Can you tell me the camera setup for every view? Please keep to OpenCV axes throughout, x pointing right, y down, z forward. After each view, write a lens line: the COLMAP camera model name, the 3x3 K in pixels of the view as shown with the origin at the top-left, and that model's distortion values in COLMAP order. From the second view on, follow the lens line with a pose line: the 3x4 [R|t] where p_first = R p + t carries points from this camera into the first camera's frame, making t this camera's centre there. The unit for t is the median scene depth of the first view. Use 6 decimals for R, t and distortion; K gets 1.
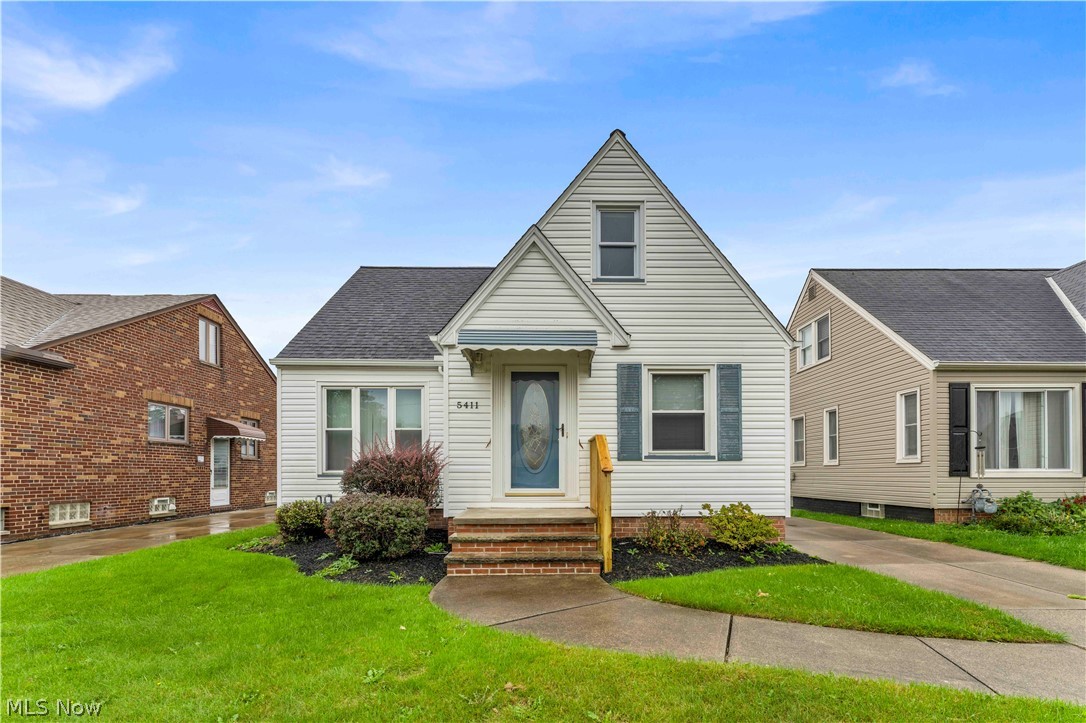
lens RADIAL K [[453.0, 0, 539.2], [0, 453.0, 362.6], [0, 0, 1]] dist [0.000229, 0.000482]
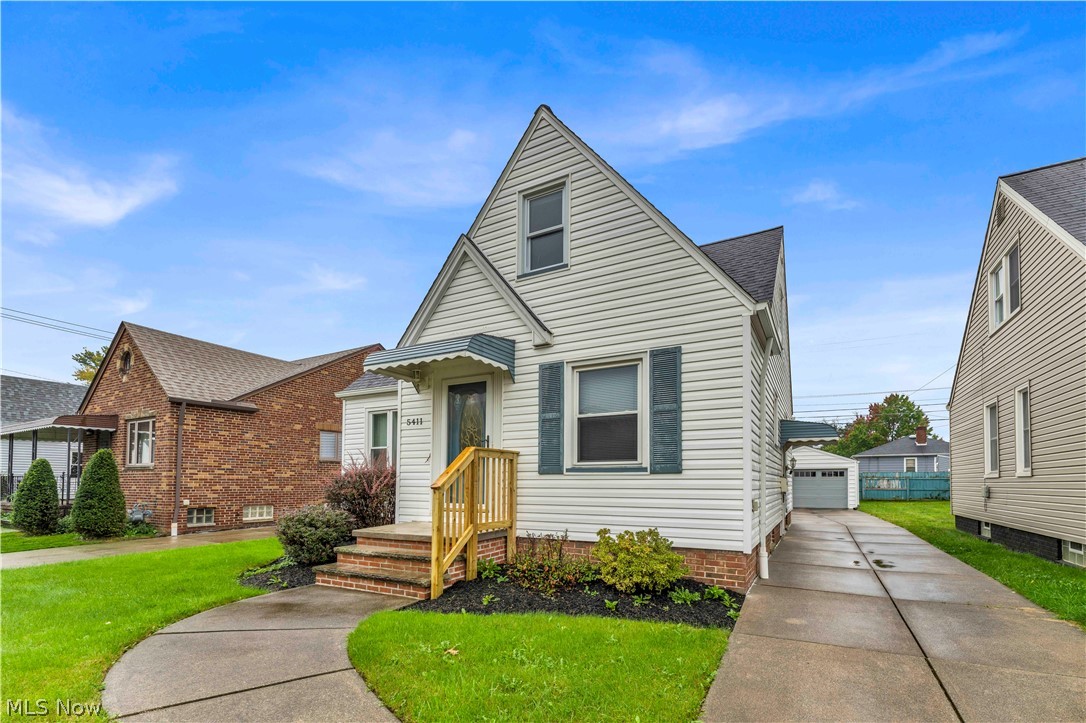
lens RADIAL K [[446.1, 0, 548.4], [0, 446.1, 370.8], [0, 0, 1]] dist [0.001168, 0.000142]
pose [[0.878590, -0.113752, -0.463832, 0.573136], [0.110765, 0.993272, -0.033784, 0.043652], [0.464555, -0.021694, 0.885279, 0.224717]]
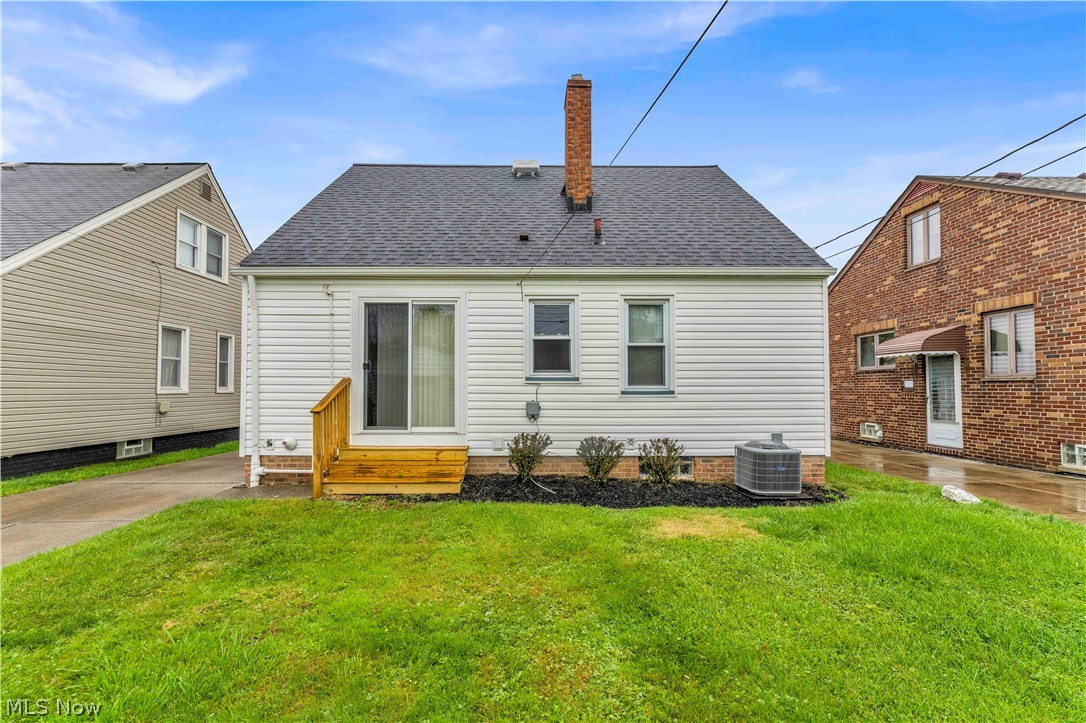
lens RADIAL K [[453.0, 0, 539.2], [0, 453.0, 362.6], [0, 0, 1]] dist [0.000229, 0.000482]
pose [[-0.999917, 0.008551, -0.009602, -0.108299], [0.010997, 0.955725, -0.294056, 0.707942], [0.006663, -0.294138, -0.955740, 3.096963]]
